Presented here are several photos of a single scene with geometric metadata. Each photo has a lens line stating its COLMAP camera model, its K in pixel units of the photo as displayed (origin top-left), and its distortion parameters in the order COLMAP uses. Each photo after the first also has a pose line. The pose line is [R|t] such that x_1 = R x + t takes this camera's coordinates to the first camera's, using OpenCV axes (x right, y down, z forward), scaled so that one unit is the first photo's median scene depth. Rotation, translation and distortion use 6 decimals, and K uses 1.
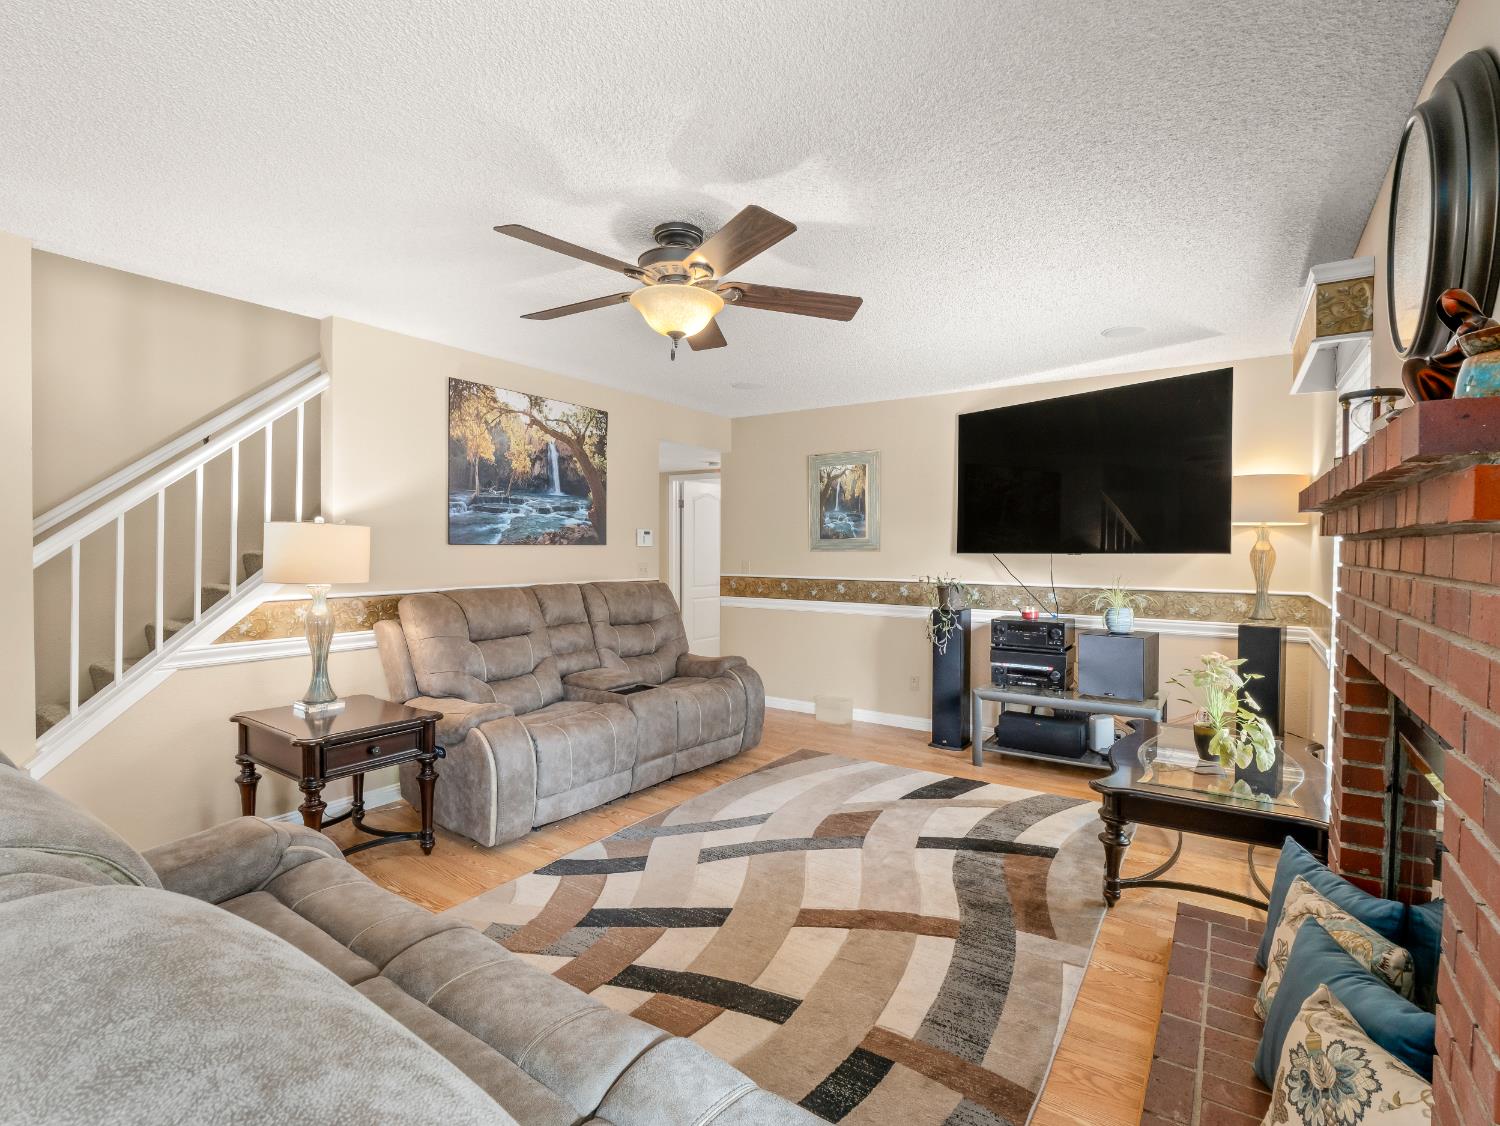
lens RADIAL K [[727.0, 0, 745.6], [0, 727.0, 556.7], [0, 0, 1]] dist [-0.006094, -0.005313]
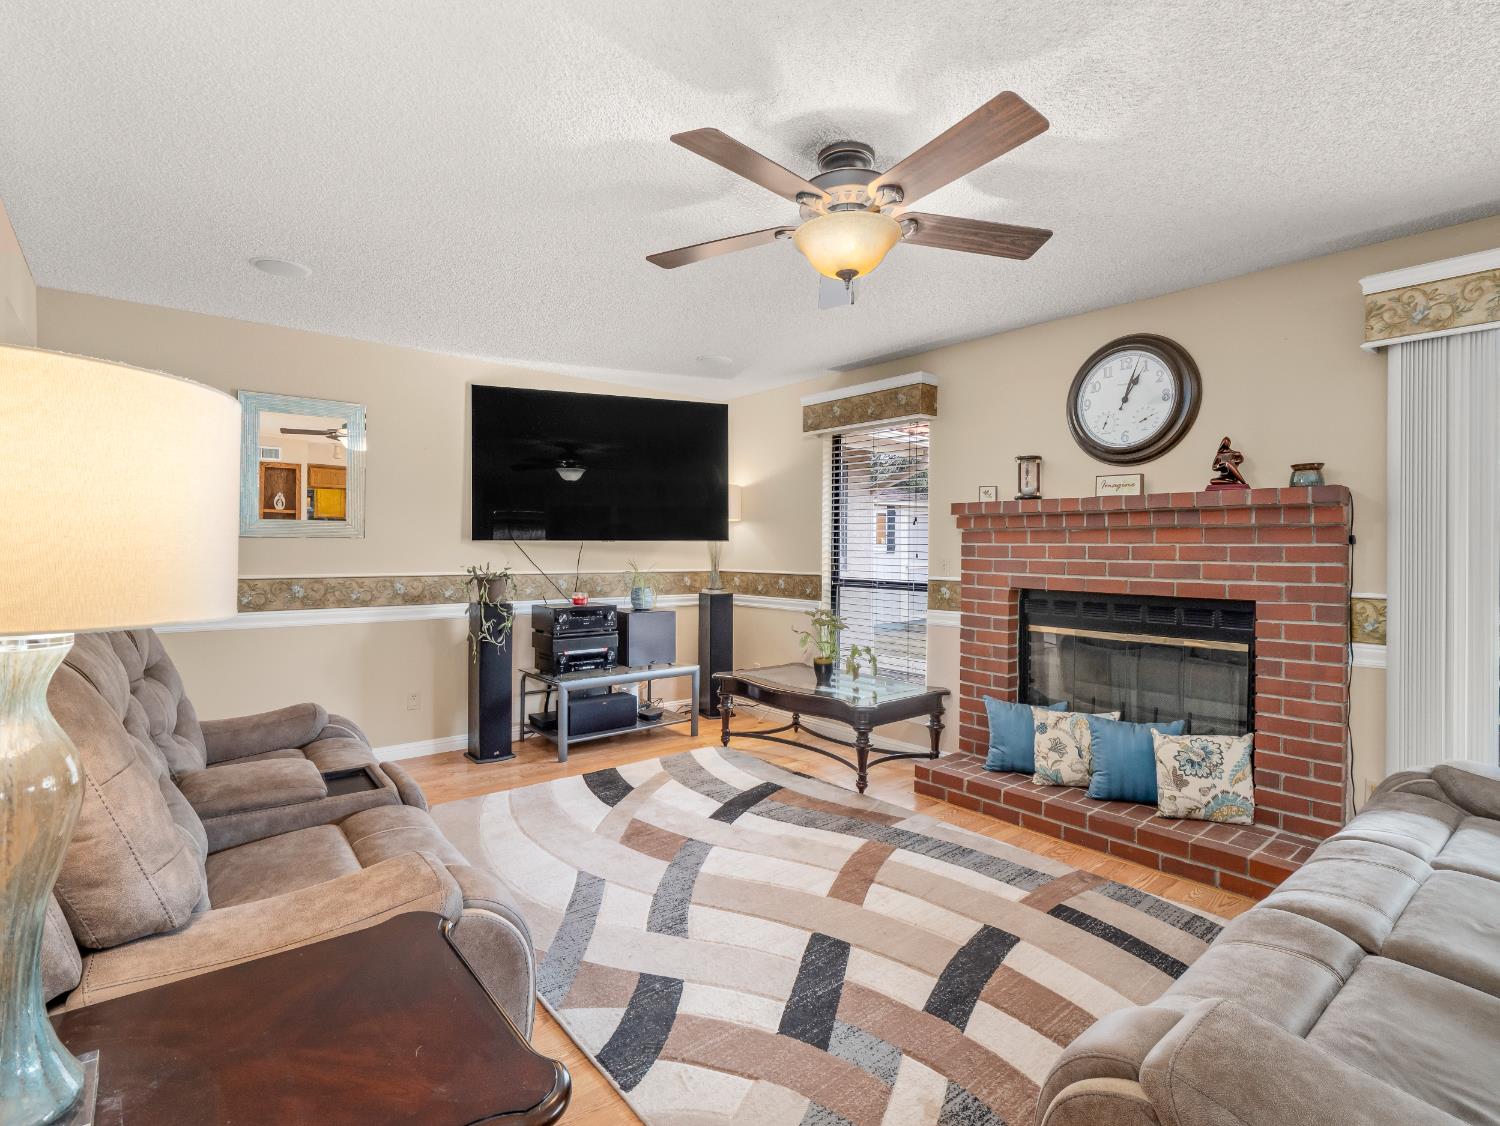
lens RADIAL K [[727.0, 0, 755.0], [0, 727.0, 543.7], [0, 0, 1]] dist [-0.006094, -0.005313]
pose [[0.265467, 0.008015, 0.964087, -0.569748], [0.003719, 0.999949, -0.009337, 0.011985], [-0.964113, 0.006064, 0.265424, 0.530297]]
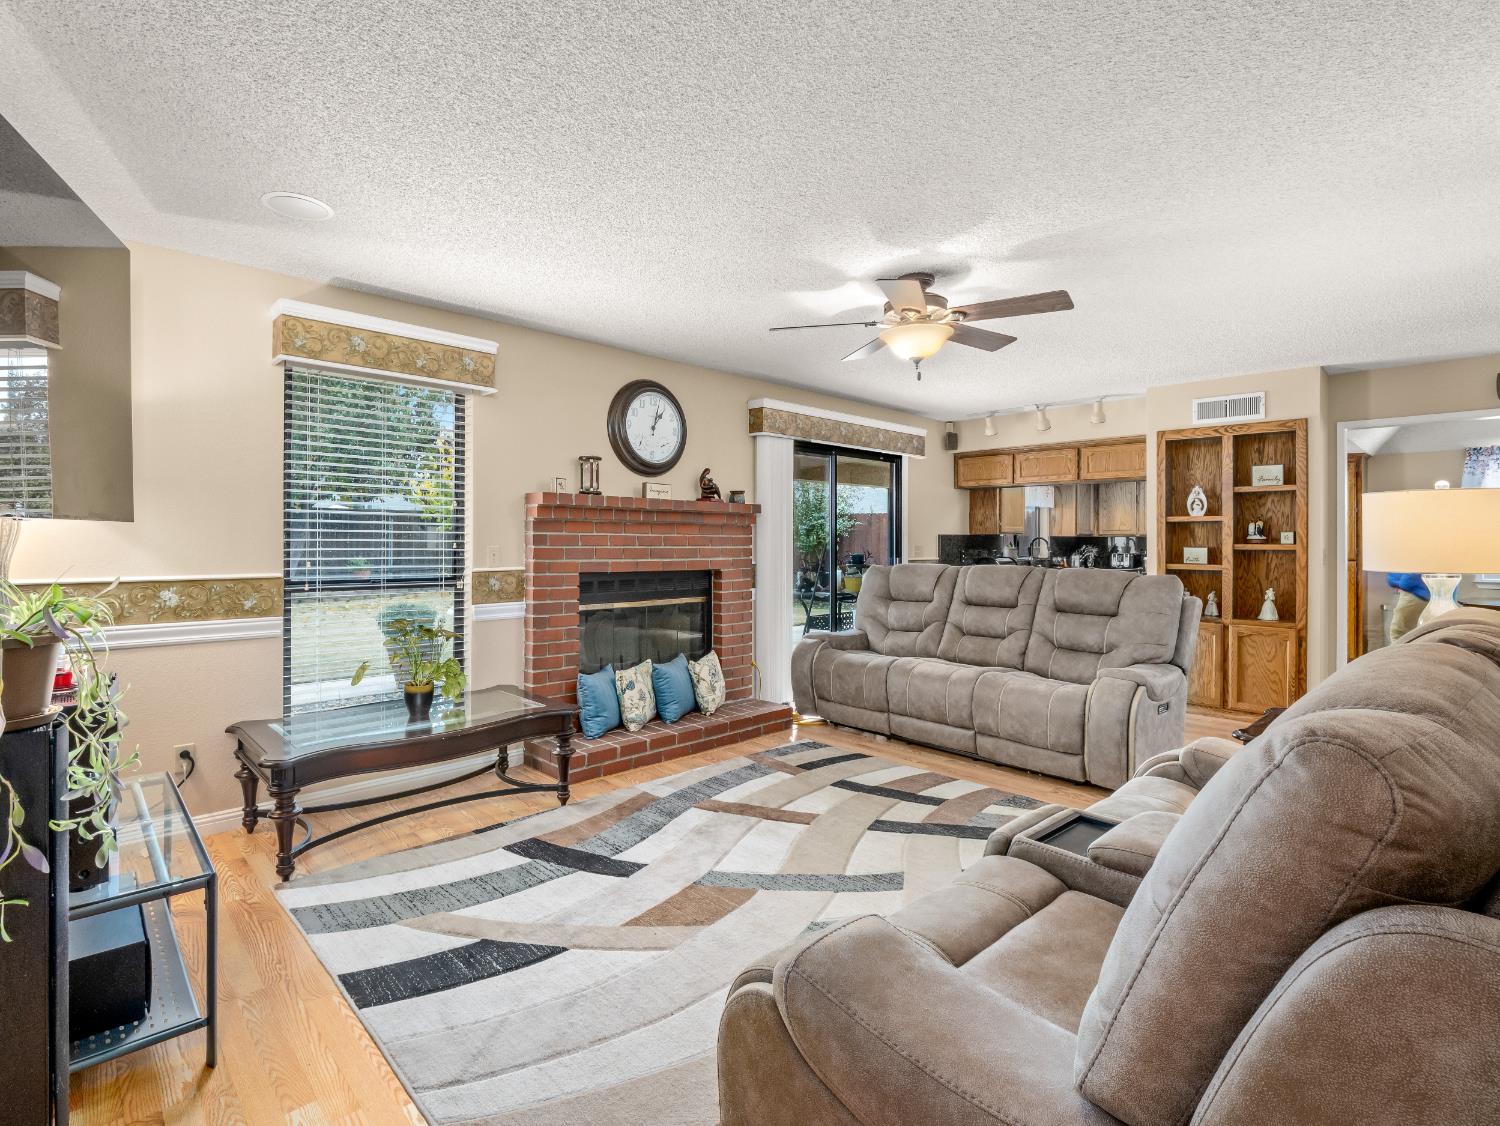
lens RADIAL K [[727.0, 0, 744.0], [0, 727.0, 536.3], [0, 0, 1]] dist [-0.006094, -0.005313]
pose [[-0.978113, -0.006794, 0.207961, -0.039576], [-0.005551, 0.999963, 0.006561, 0.001230], [-0.207998, 0.005264, -0.978115, 1.397867]]
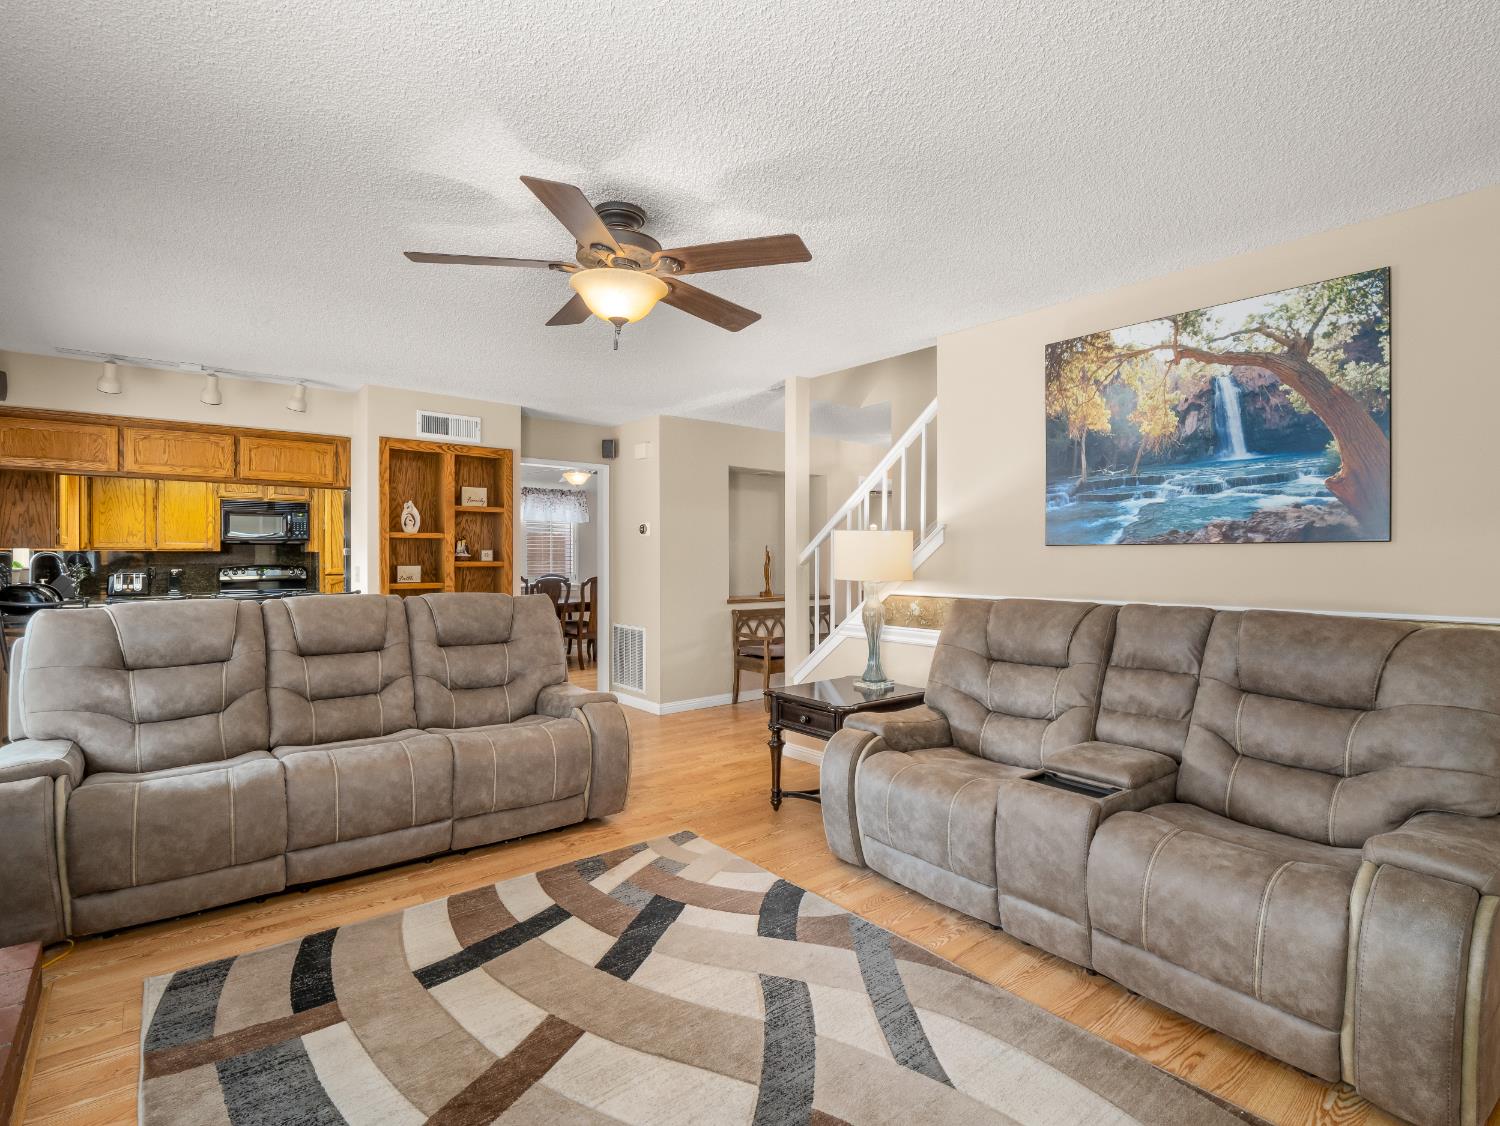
lens RADIAL K [[727.0, 0, 742.3], [0, 727.0, 561.1], [0, 0, 1]] dist [-0.006094, -0.005313]
pose [[-0.289150, 0.001055, -0.957283, 0.465161], [-0.016348, 0.999848, 0.006040, 0.001481], [0.957144, 0.017396, -0.289089, 0.864506]]
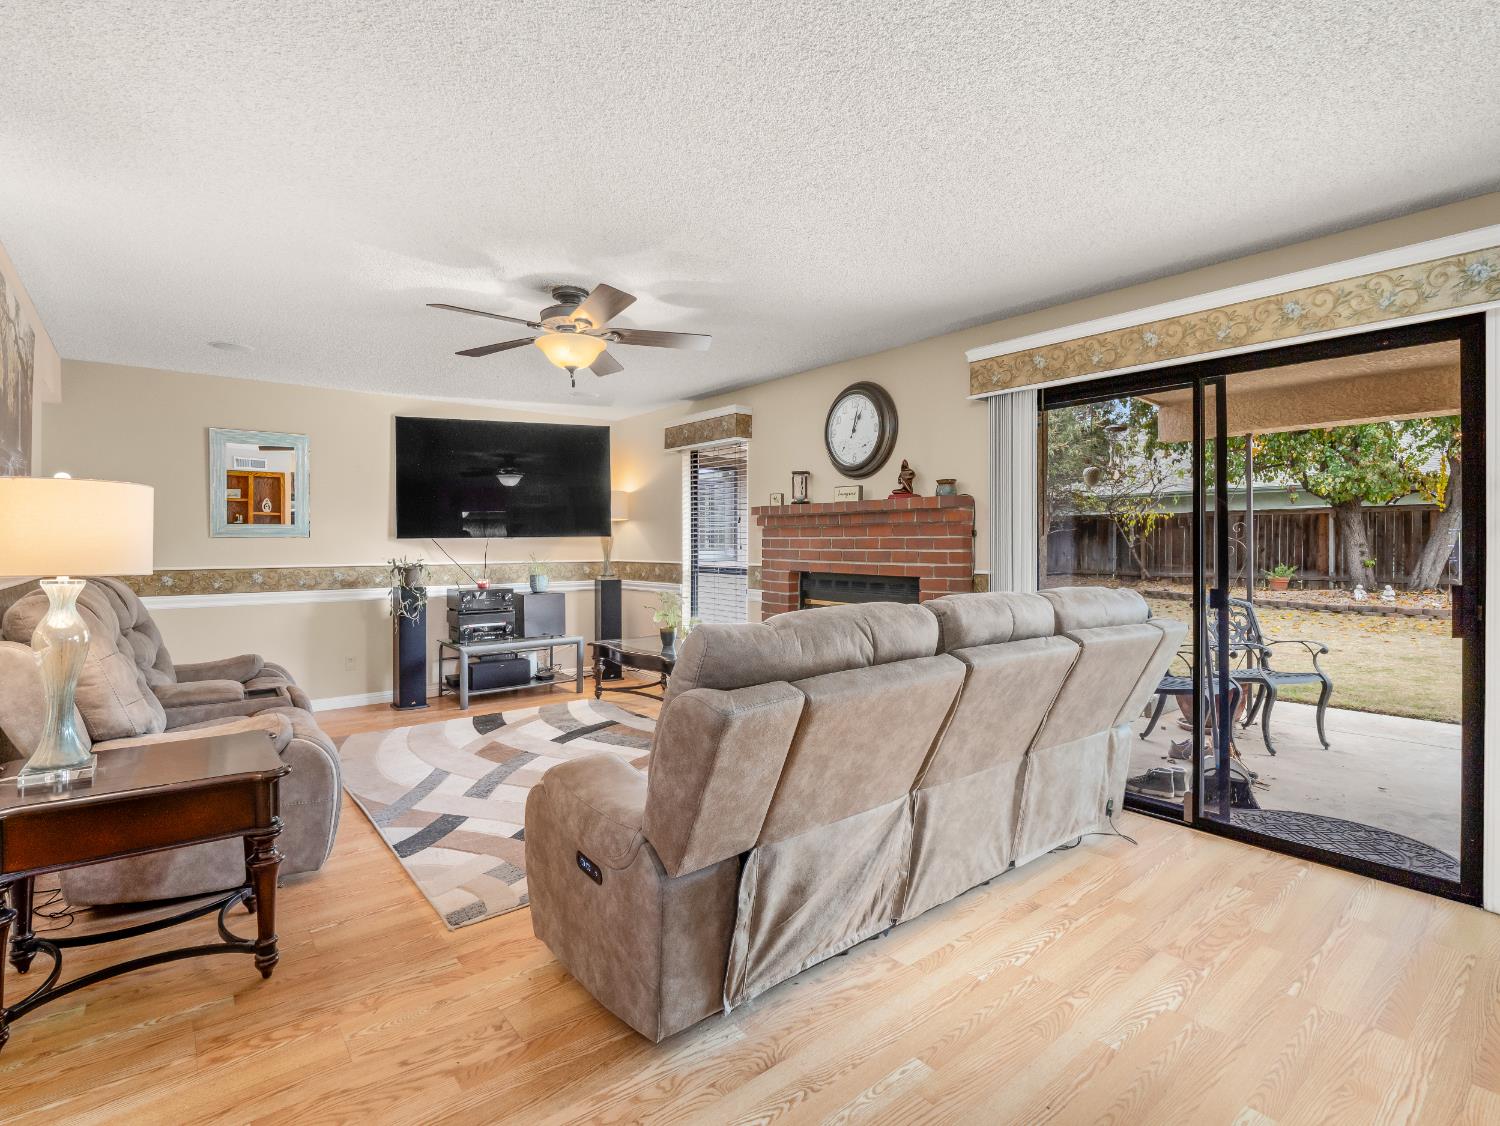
lens RADIAL K [[727.0, 0, 753.7], [0, 727.0, 540.9], [0, 0, 1]] dist [-0.006094, -0.005313]
pose [[0.283719, -0.006097, 0.958888, -0.773779], [0.016938, 0.999856, 0.001346, 0.008075], [-0.958758, 0.015860, 0.283781, 0.180337]]
